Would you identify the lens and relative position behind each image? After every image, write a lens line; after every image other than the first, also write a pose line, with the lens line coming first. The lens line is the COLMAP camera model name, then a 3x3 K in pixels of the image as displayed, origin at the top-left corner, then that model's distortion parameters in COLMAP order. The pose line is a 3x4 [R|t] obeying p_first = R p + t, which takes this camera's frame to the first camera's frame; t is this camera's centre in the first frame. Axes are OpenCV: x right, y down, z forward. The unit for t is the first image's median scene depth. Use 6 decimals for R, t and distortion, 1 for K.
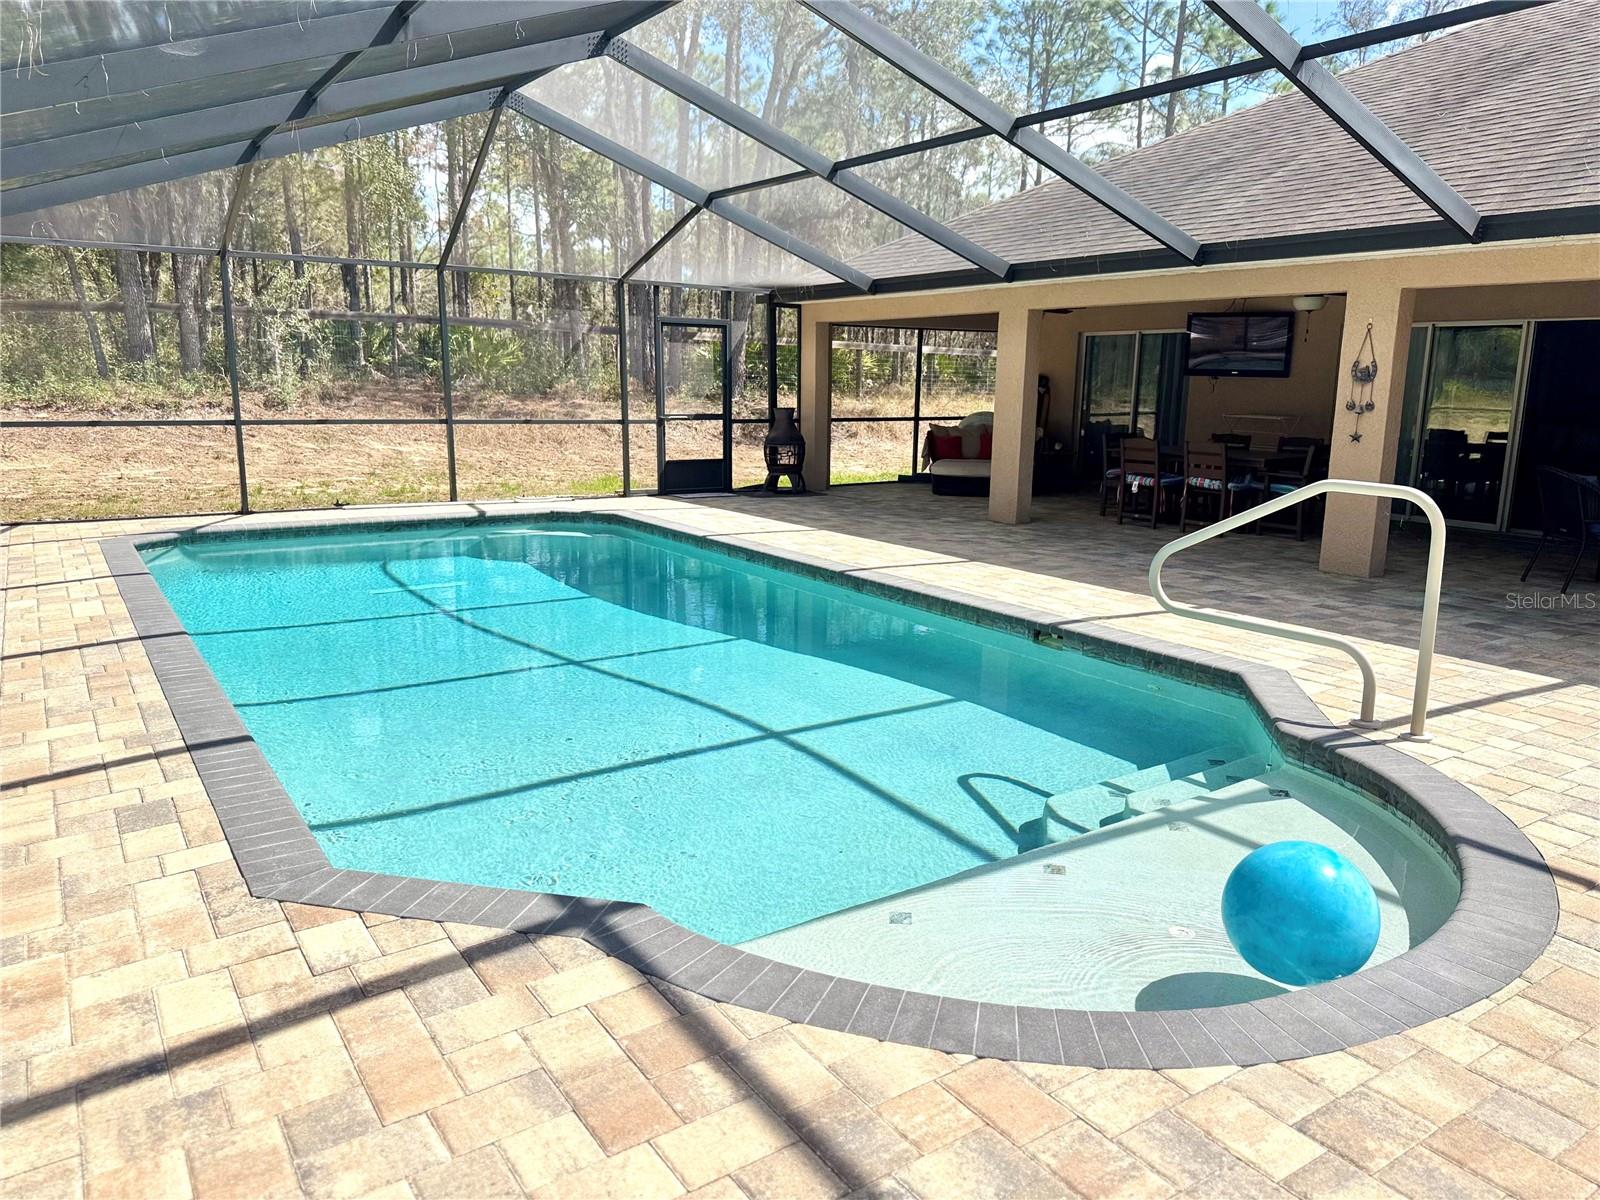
lens RADIAL K [[1156.6, 0, 800.8], [0, 1156.6, 621.9], [0, 0, 1]] dist [0.079651, -0.120302]
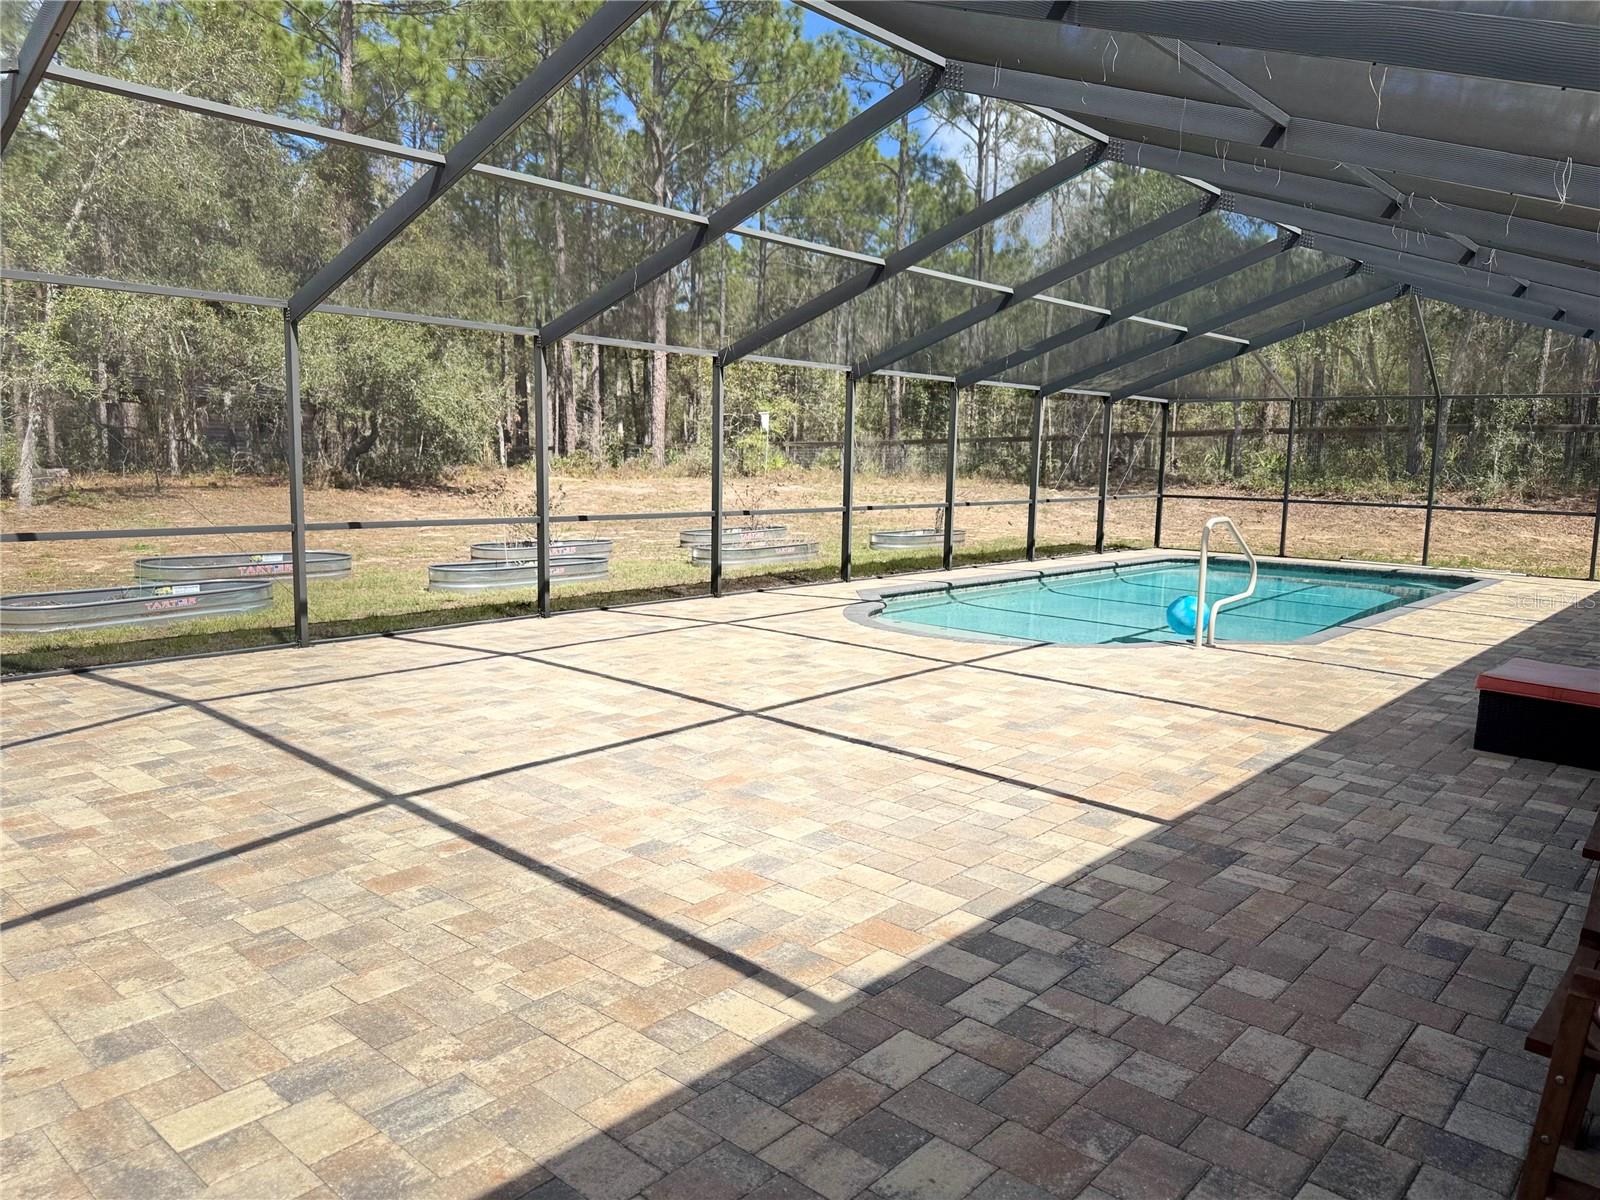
lens RADIAL K [[1123.6, 0, 800.0], [0, 1123.6, 600.0], [0, 0, 1]] dist [0.072743, -0.057256]
pose [[0.264866, 0.114018, -0.957521, 0.680013], [-0.219629, 0.974019, 0.055230, 0.018904], [0.938941, 0.195671, 0.283026, -0.043601]]
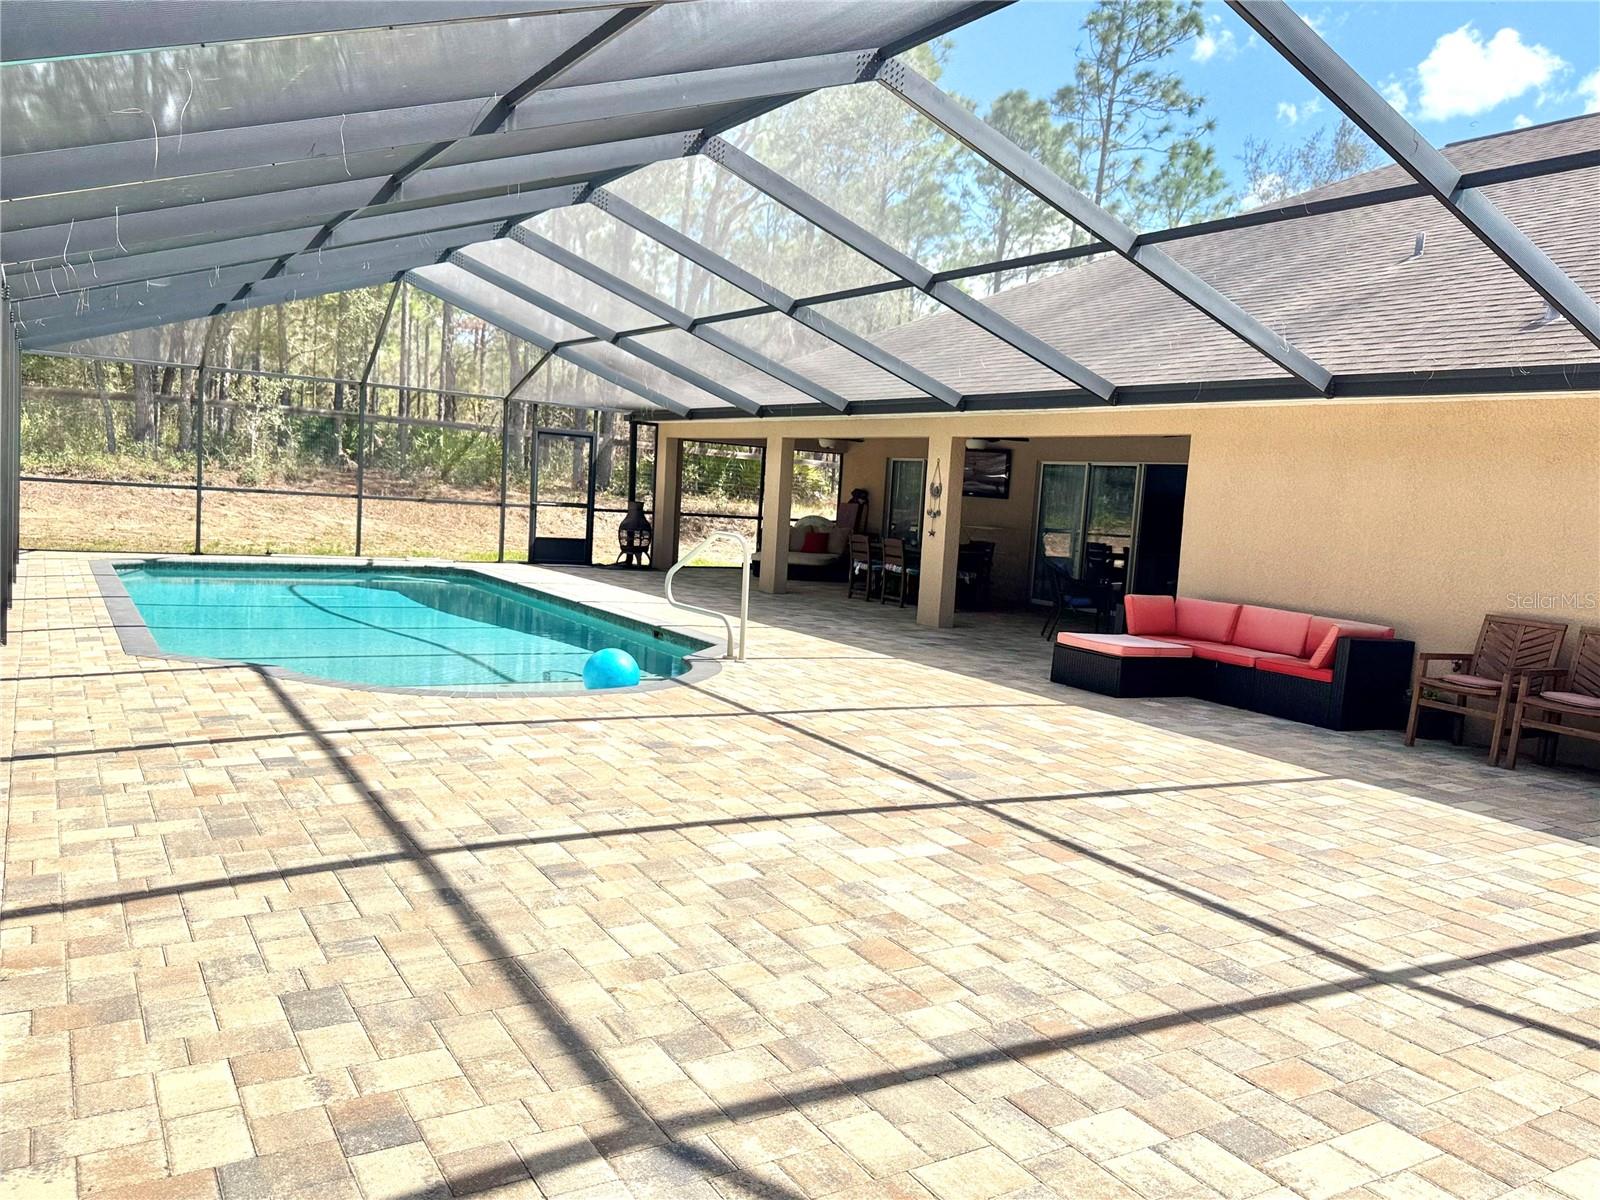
lens RADIAL K [[1258.7, 0, 800.0], [0, 1258.7, 600.0], [0, 0, 1]] dist [0.113642, -0.220508]
pose [[0.997868, 0.054365, -0.036100, 0.218089], [-0.058377, 0.990886, -0.121397, 0.077312], [0.029171, 0.123245, 0.991947, -0.344755]]
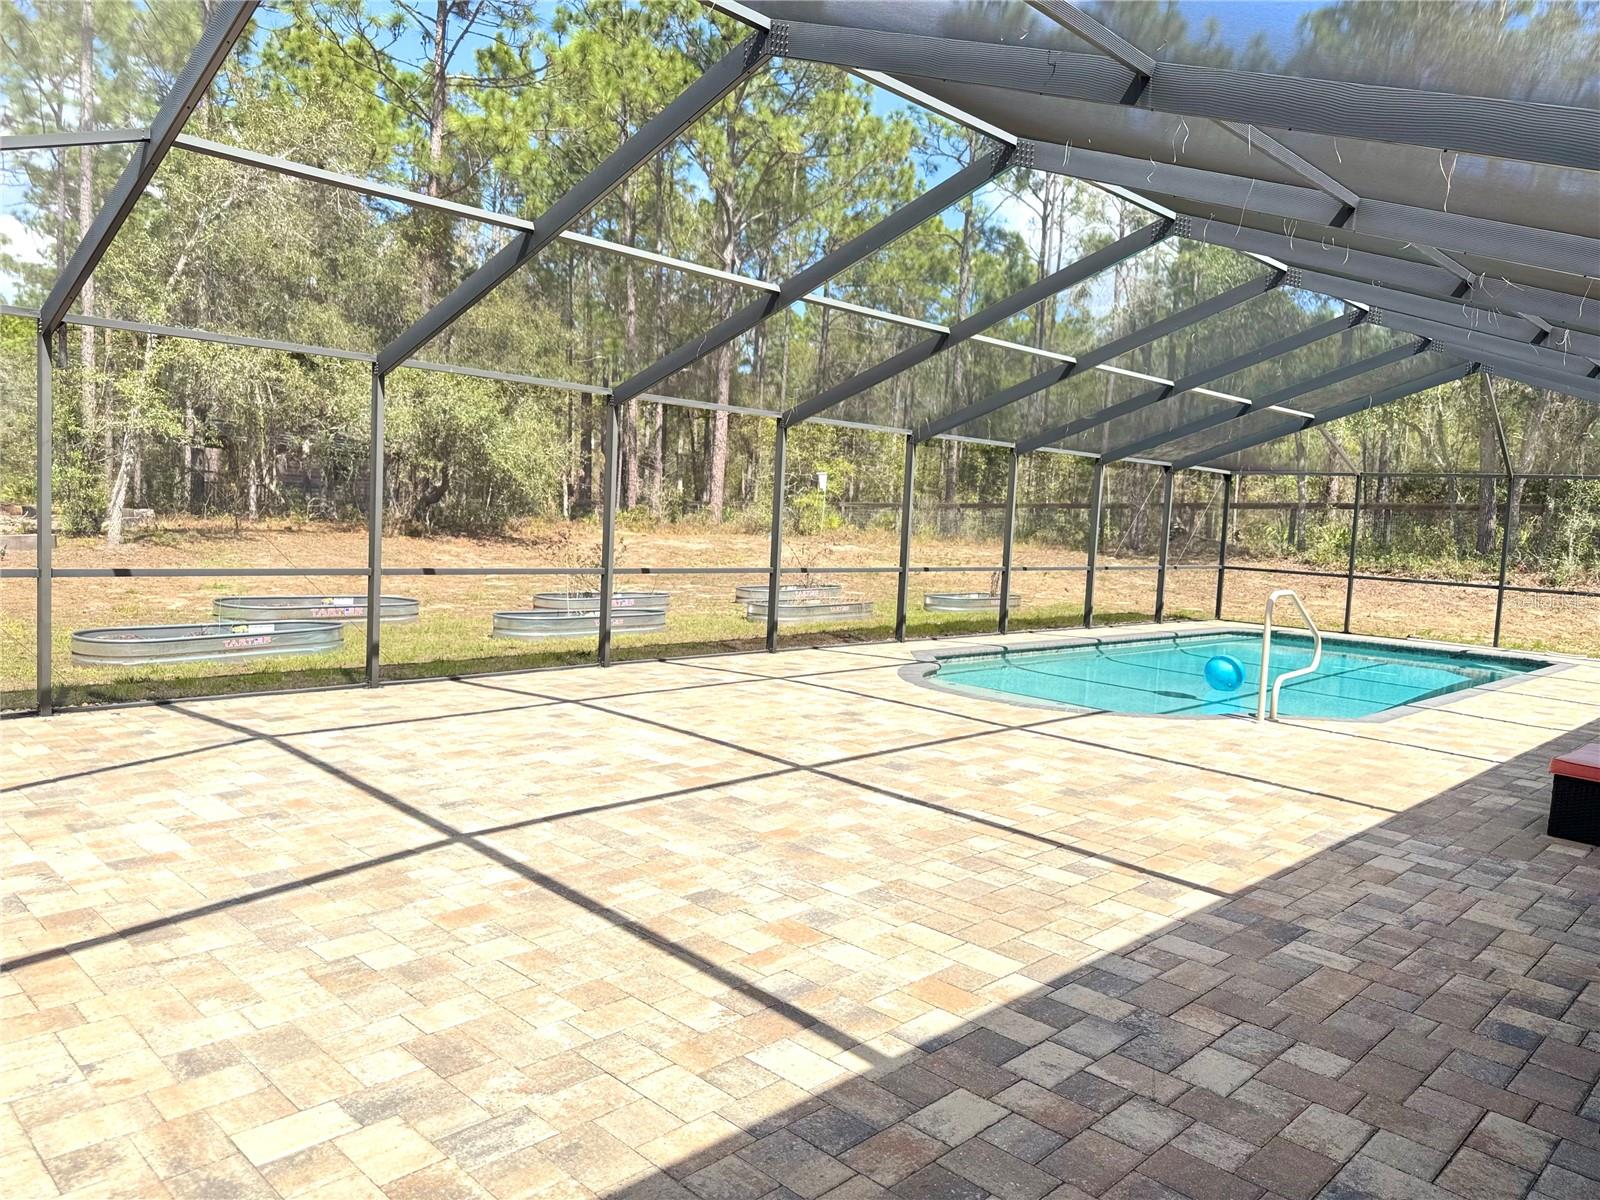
lens RADIAL K [[1123.6, 0, 800.0], [0, 1123.6, 600.0], [0, 0, 1]] dist [0.072743, -0.057256]
pose [[0.217644, 0.071080, -0.973436, 0.685237], [-0.250612, 0.967977, 0.014649, 0.020617], [0.943305, 0.240767, 0.228488, -0.048365]]
